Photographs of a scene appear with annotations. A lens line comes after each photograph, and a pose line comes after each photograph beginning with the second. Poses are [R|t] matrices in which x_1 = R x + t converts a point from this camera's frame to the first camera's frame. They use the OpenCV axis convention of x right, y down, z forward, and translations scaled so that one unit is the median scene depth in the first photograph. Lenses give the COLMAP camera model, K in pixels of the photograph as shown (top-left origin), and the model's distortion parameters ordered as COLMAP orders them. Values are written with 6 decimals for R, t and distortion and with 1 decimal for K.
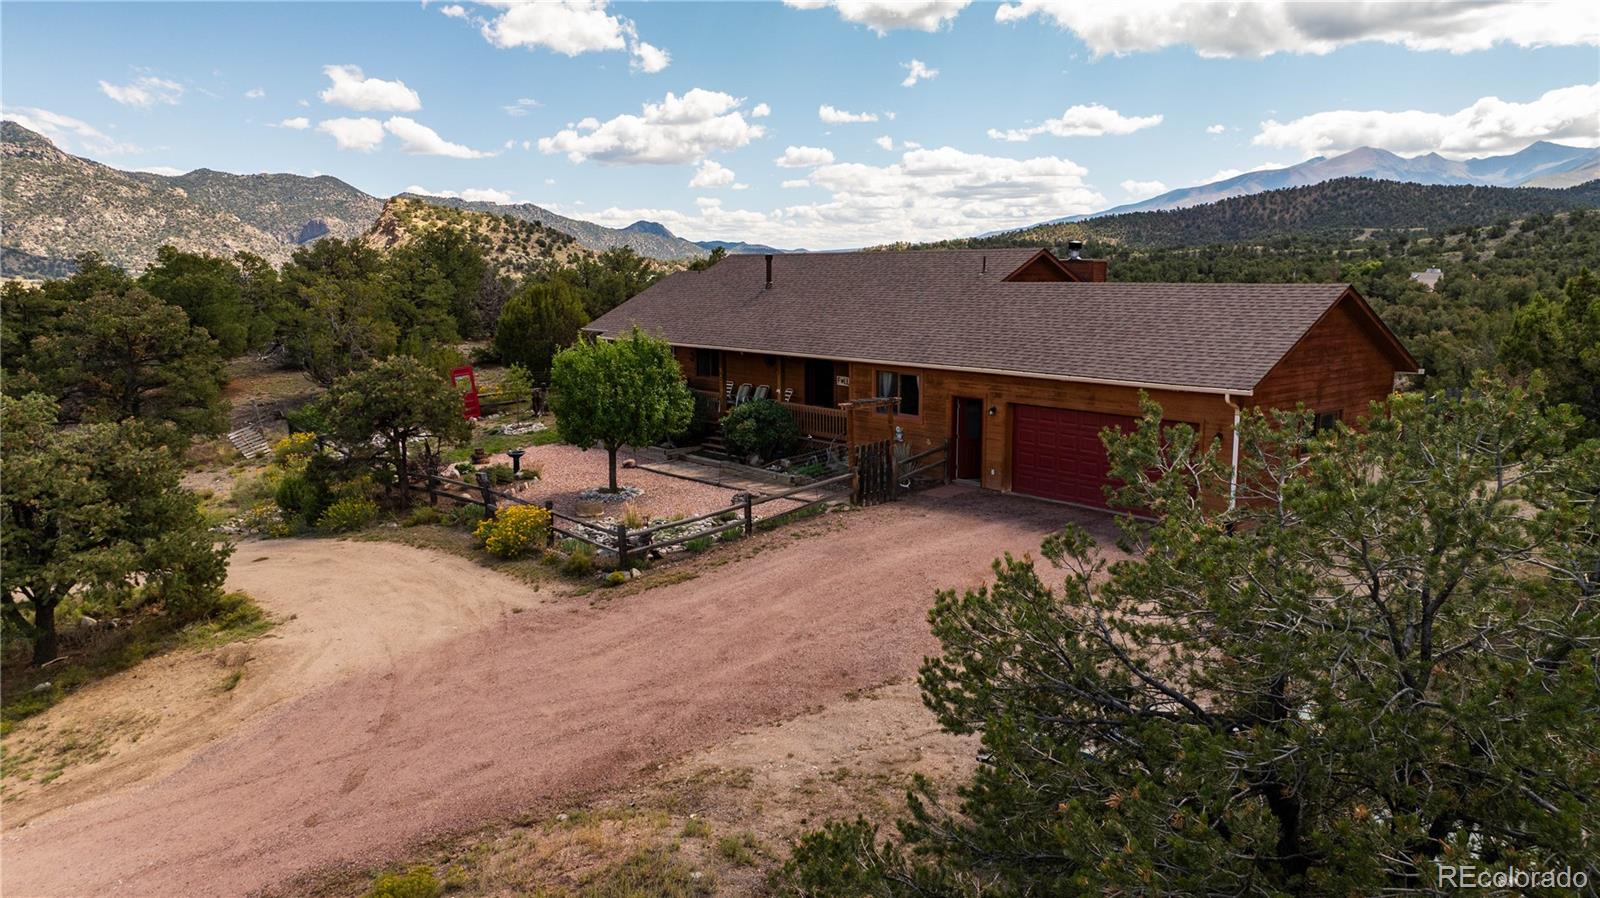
lens RADIAL K [[1100.7, 0, 807.1], [0, 1100.7, 449.2], [0, 0, 1]] dist [-0.039338, 0.019623]
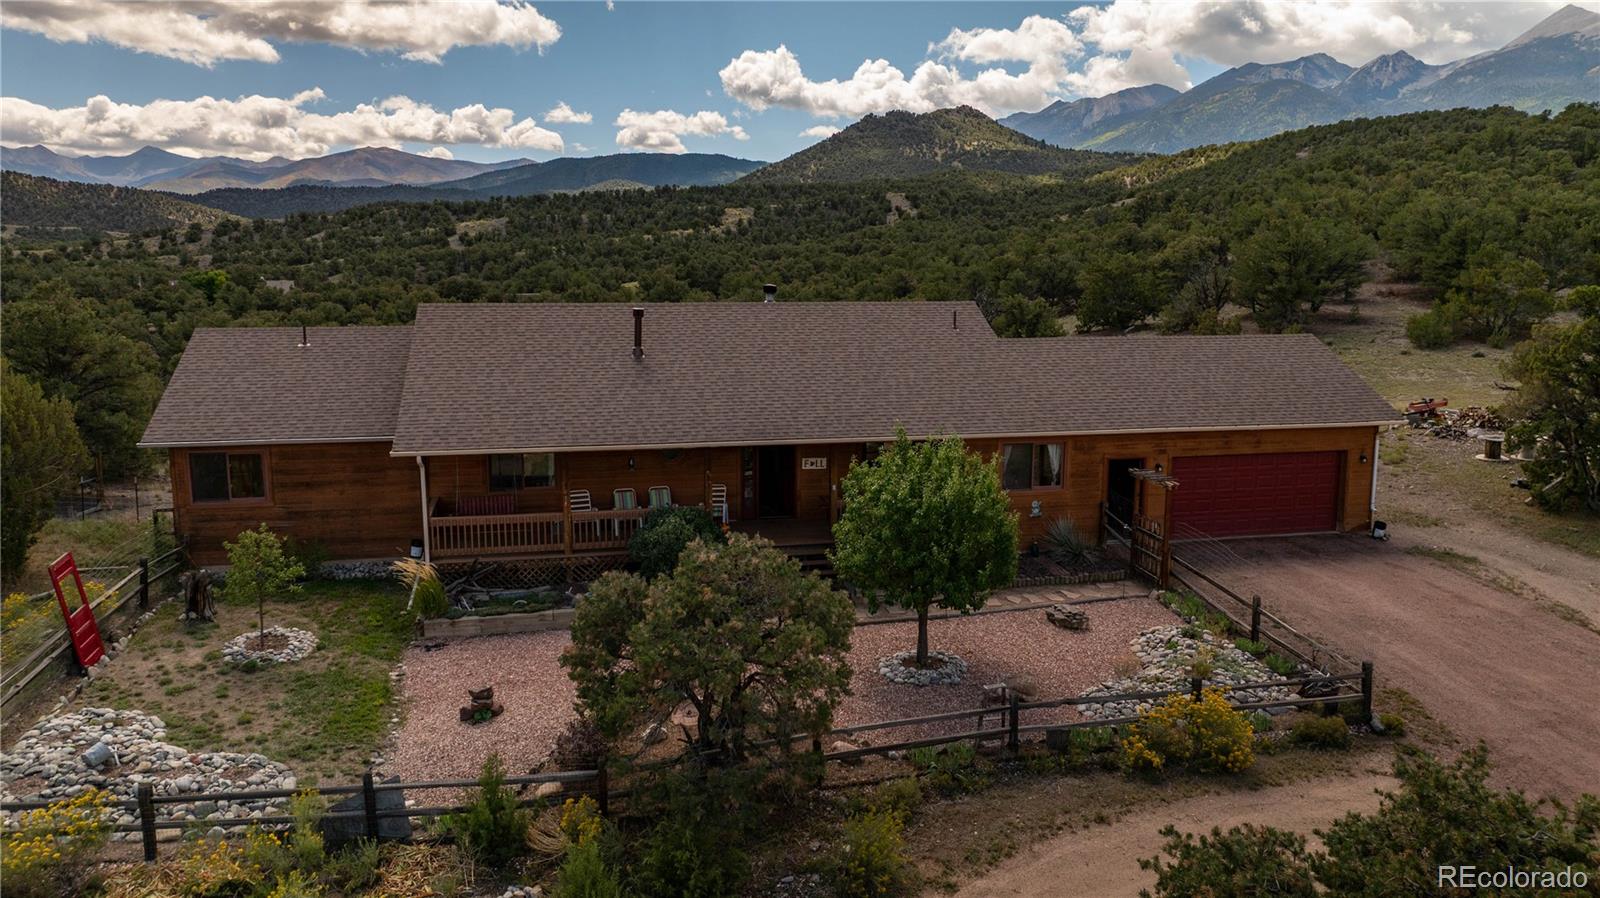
lens RADIAL K [[1100.7, 0, 807.1], [0, 1100.7, 449.2], [0, 0, 1]] dist [-0.039338, 0.019623]
pose [[0.414656, -0.134773, 0.899942, -0.507051], [0.133338, 0.987296, 0.086418, -0.102264], [-0.900156, 0.084163, 0.427359, 0.451337]]
